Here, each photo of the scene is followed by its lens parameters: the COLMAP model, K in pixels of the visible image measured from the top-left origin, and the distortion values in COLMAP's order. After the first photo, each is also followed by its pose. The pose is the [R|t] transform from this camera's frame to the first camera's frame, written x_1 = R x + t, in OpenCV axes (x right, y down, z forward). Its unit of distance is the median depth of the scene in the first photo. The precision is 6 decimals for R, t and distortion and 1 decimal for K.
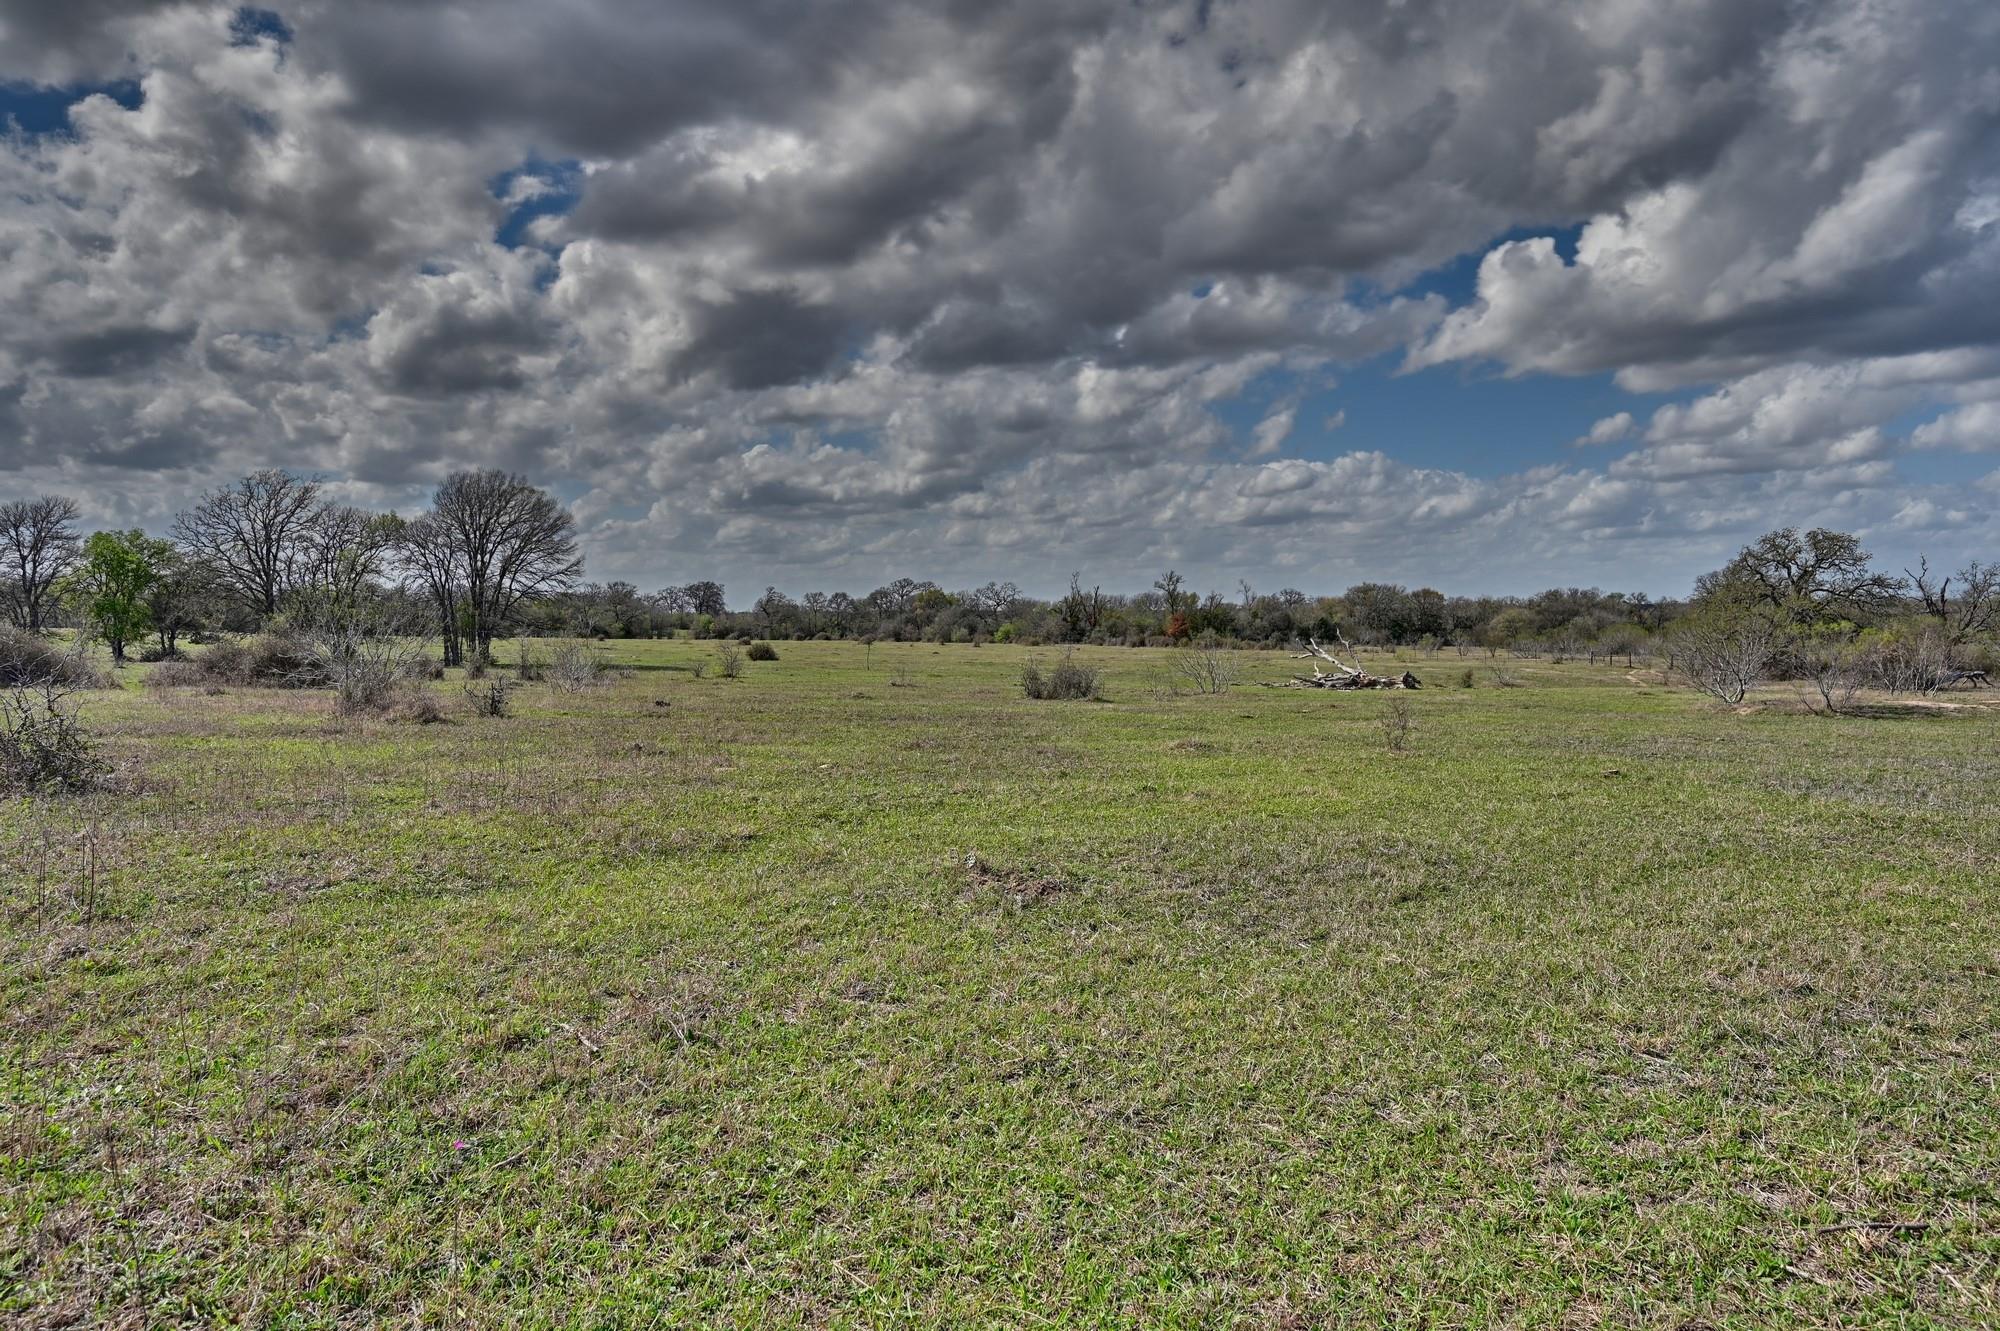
lens RADIAL K [[1266.5, 0, 1000.3], [0, 1266.5, 662.2], [0, 0, 1]] dist [-0.000848, -0.000027]
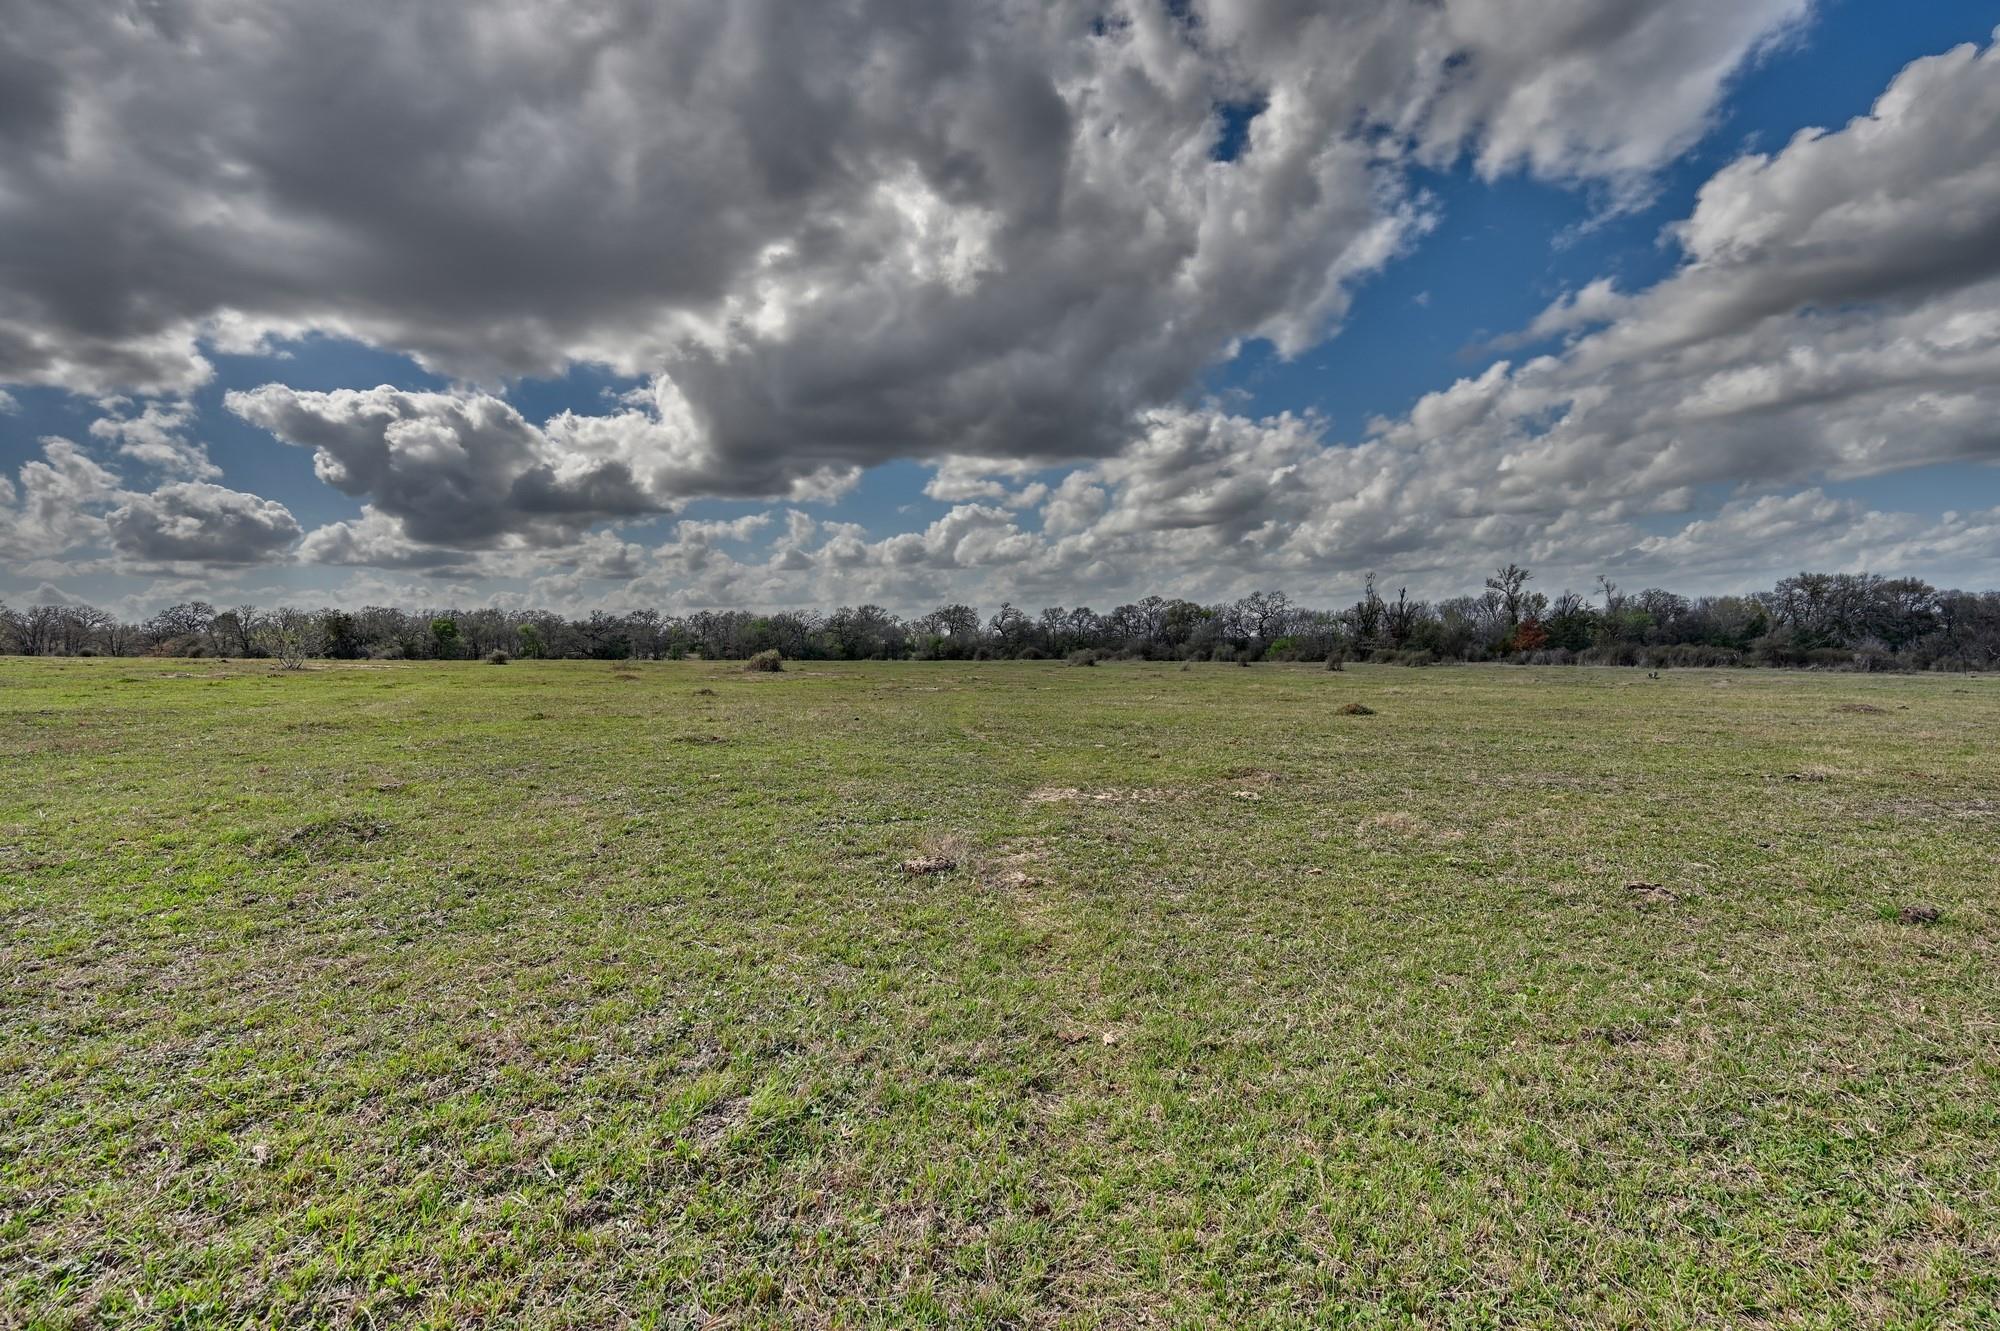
lens RADIAL K [[979.2, 0, 1000.3], [0, 979.2, 668.3], [0, 0, 1]] dist [-0.000255, -0.000027]
pose [[0.974730, -0.008080, -0.223240, -0.028913], [0.005794, 0.999924, -0.010893, -0.004748], [0.223311, 0.009324, 0.974703, 0.318034]]
